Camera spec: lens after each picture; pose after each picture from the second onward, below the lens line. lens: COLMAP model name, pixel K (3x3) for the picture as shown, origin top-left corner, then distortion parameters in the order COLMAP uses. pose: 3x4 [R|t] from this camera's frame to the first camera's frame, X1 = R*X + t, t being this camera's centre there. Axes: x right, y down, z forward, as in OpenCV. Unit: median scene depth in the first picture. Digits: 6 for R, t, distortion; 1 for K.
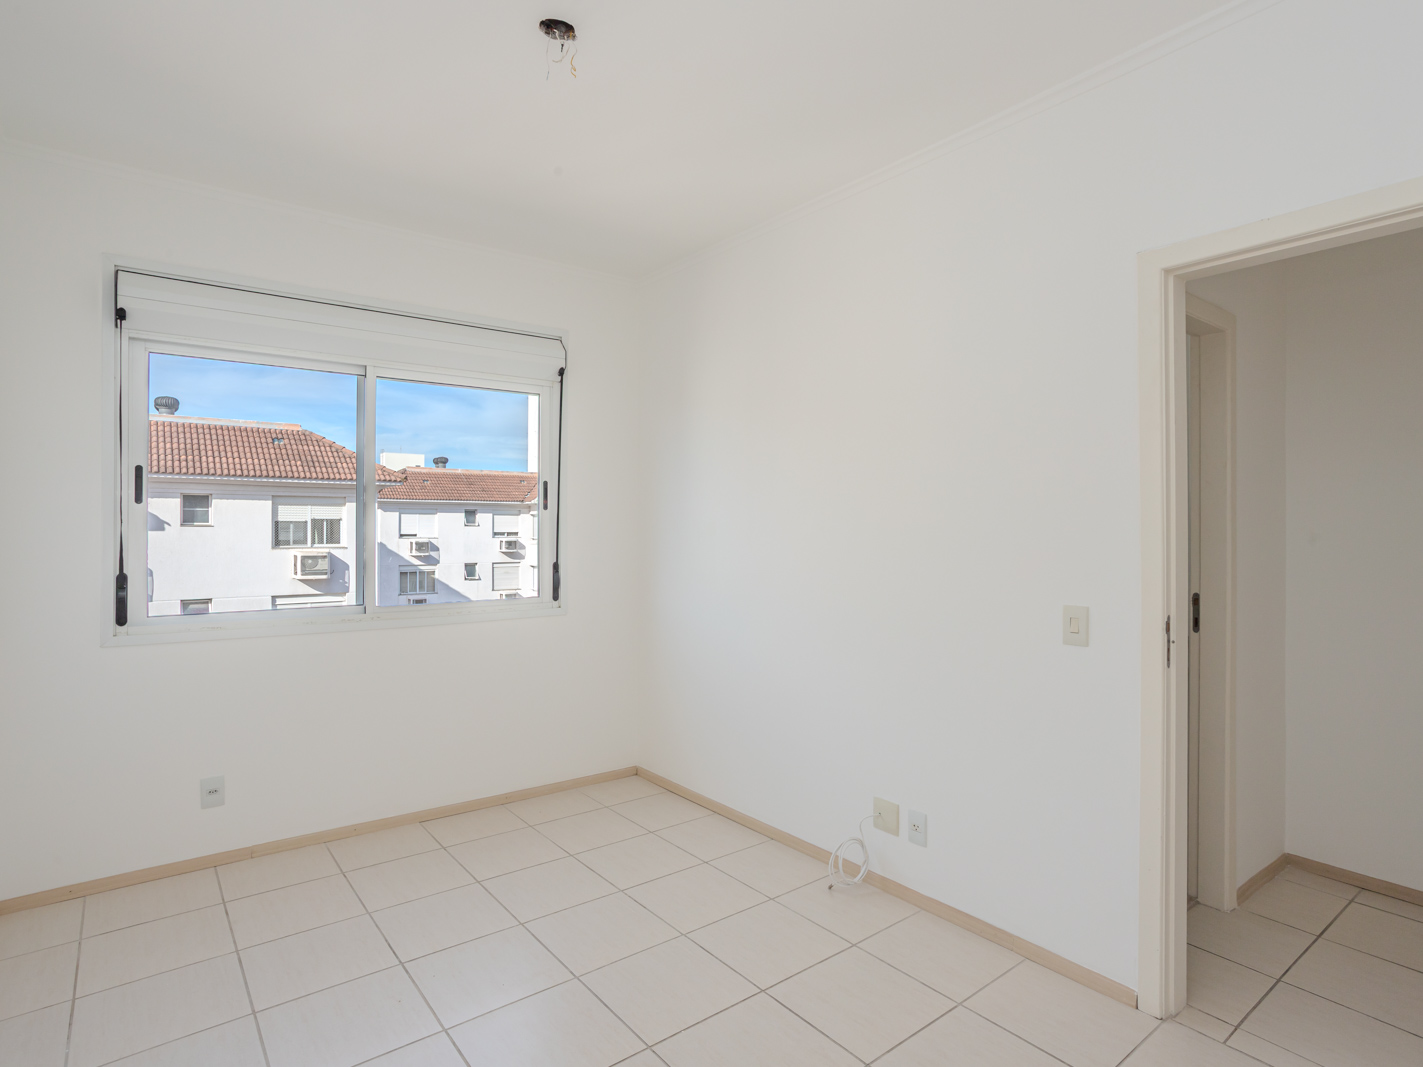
lens RADIAL K [[766.1, 0, 718.7], [0, 766.1, 528.5], [0, 0, 1]] dist [-0.055915, 0.037401]
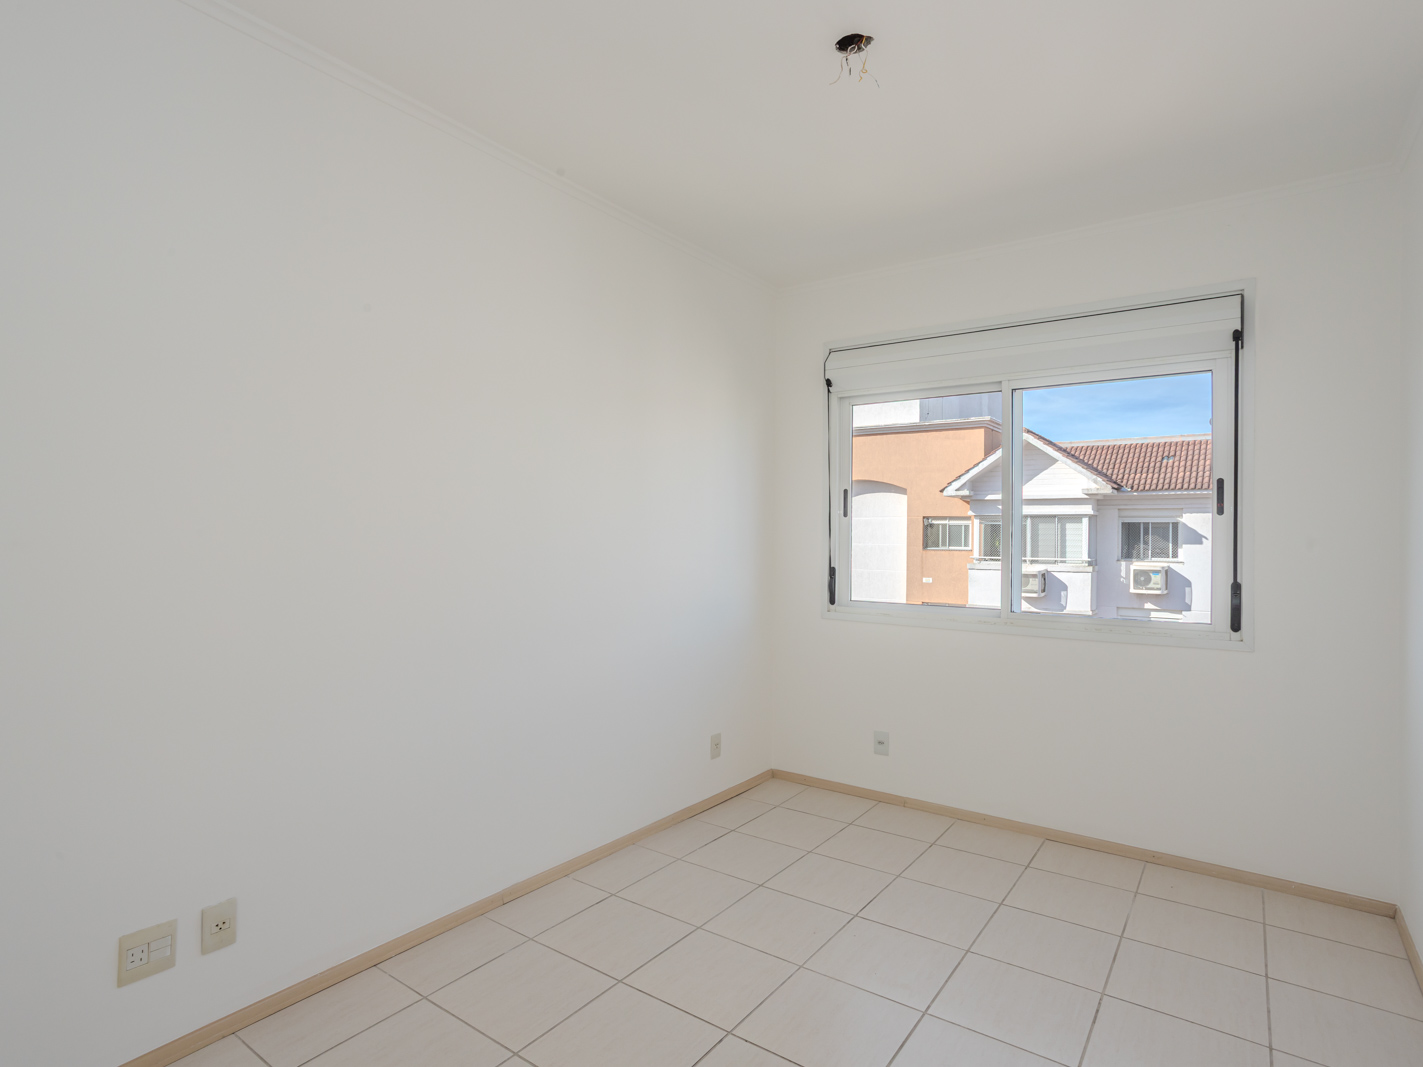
lens RADIAL K [[753.4, 0, 711.5], [0, 753.4, 533.5], [0, 0, 1]] dist [-0.040904, 0.023606]
pose [[0.291843, -0.000649, -0.956466, 0.351447], [-0.011904, 0.999920, -0.004311, 0.004337], [0.956392, 0.012644, 0.291812, 0.270623]]
